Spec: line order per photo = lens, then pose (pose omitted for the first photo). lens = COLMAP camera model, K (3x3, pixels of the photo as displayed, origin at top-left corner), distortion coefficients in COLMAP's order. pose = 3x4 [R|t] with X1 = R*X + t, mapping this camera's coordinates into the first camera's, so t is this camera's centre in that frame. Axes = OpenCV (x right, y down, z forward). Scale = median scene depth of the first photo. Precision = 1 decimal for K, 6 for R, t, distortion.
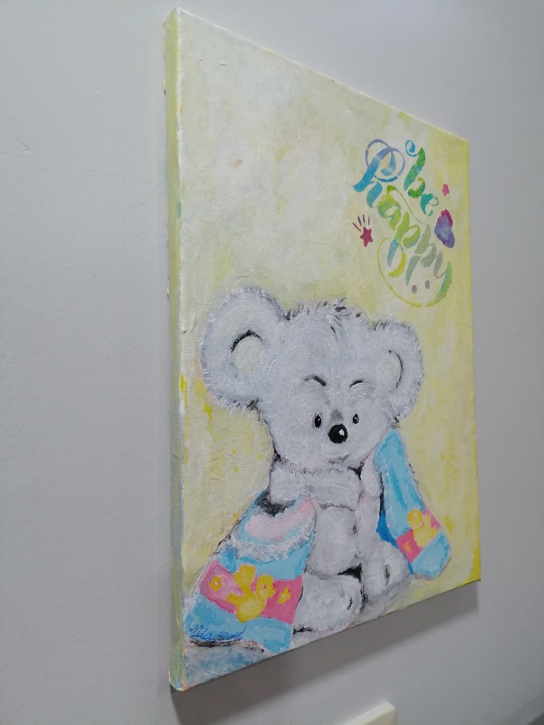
lens RADIAL K [[545.7, 0, 282.9], [0, 545.7, 364.1], [0, 0, 1]] dist [0.089004, -0.100470]
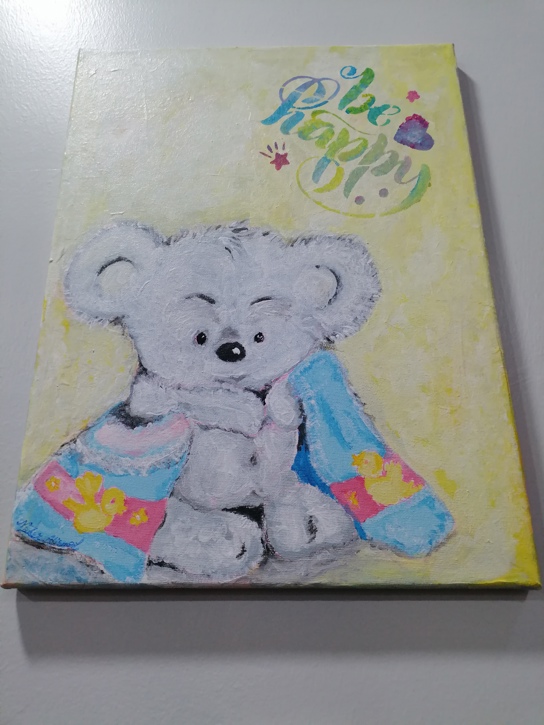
lens RADIAL K [[545.7, 0, 282.9], [0, 545.7, 364.1], [0, 0, 1]] dist [0.089004, -0.100470]
pose [[0.780338, -0.208306, -0.589645, 0.684442], [0.027053, 0.953254, -0.300957, 0.414242], [0.624772, 0.218897, 0.749496, 0.385971]]
